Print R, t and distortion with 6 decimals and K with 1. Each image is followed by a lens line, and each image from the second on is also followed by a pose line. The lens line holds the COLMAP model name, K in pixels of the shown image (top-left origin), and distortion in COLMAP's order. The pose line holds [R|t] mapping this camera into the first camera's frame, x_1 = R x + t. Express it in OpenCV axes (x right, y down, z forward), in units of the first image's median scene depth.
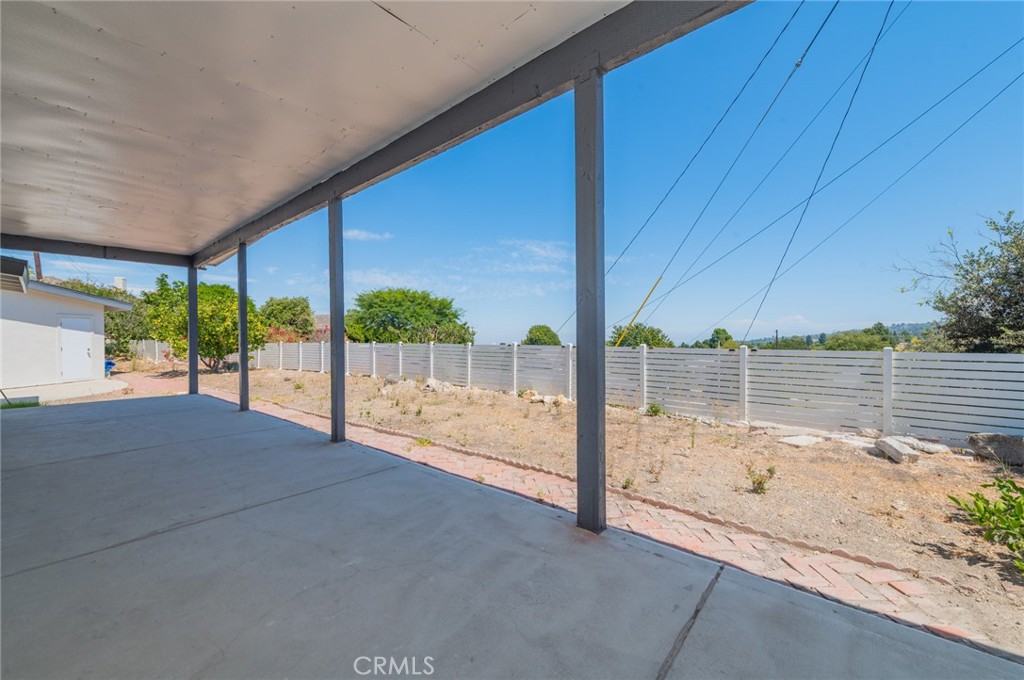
lens RADIAL K [[402.9, 0, 513.2], [0, 402.9, 340.3], [0, 0, 1]] dist [0.014942, -0.005113]
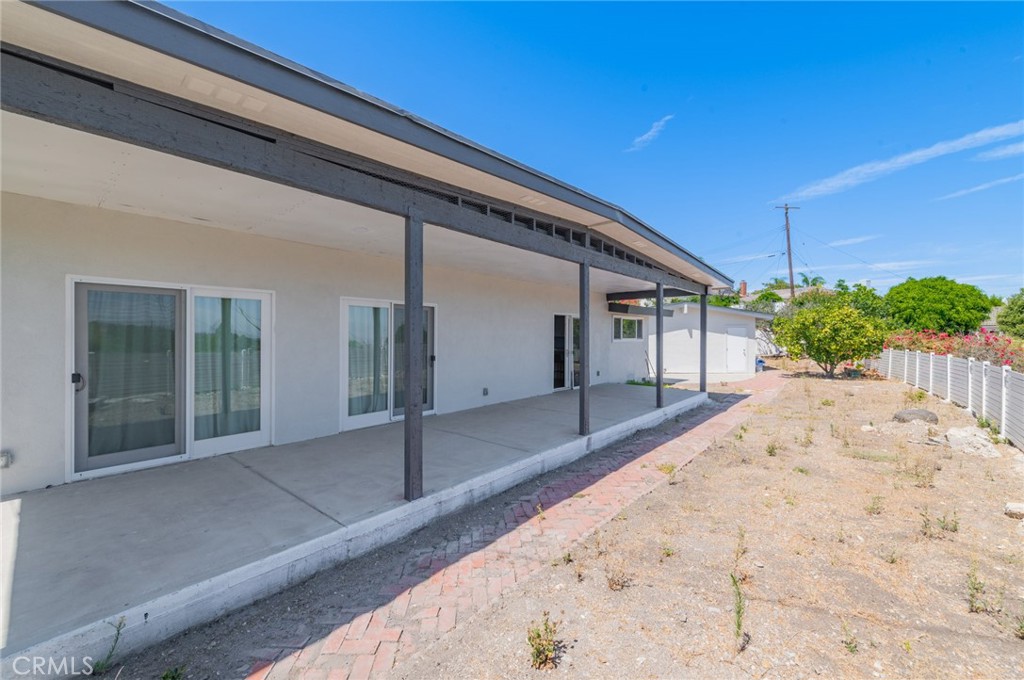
lens RADIAL K [[402.9, 0, 513.2], [0, 402.9, 340.3], [0, 0, 1]] dist [0.014942, -0.005113]
pose [[-0.004793, 0.018526, -0.999817, 0.266174], [-0.003957, 0.999820, 0.018545, -0.028006], [0.999981, 0.004045, -0.004719, 0.210530]]
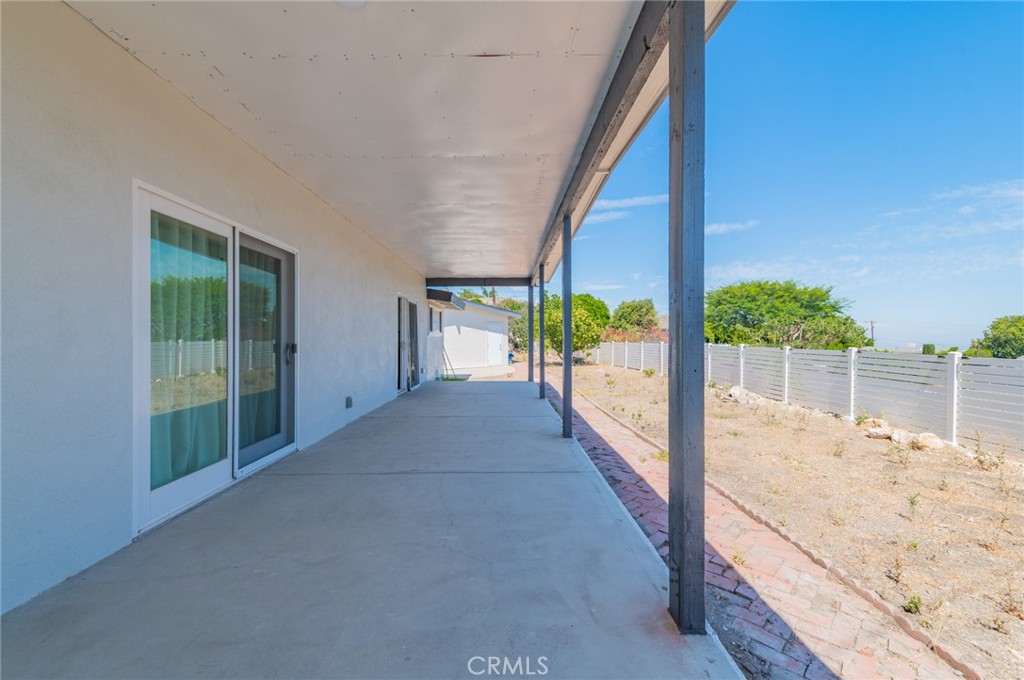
lens RADIAL K [[402.9, 0, 513.2], [0, 402.9, 340.3], [0, 0, 1]] dist [0.014942, -0.005113]
pose [[0.664810, 0.007954, -0.746970, 0.078983], [-0.004777, 0.999968, 0.006396, -0.004992], [0.746997, -0.000684, 0.664827, 0.045875]]
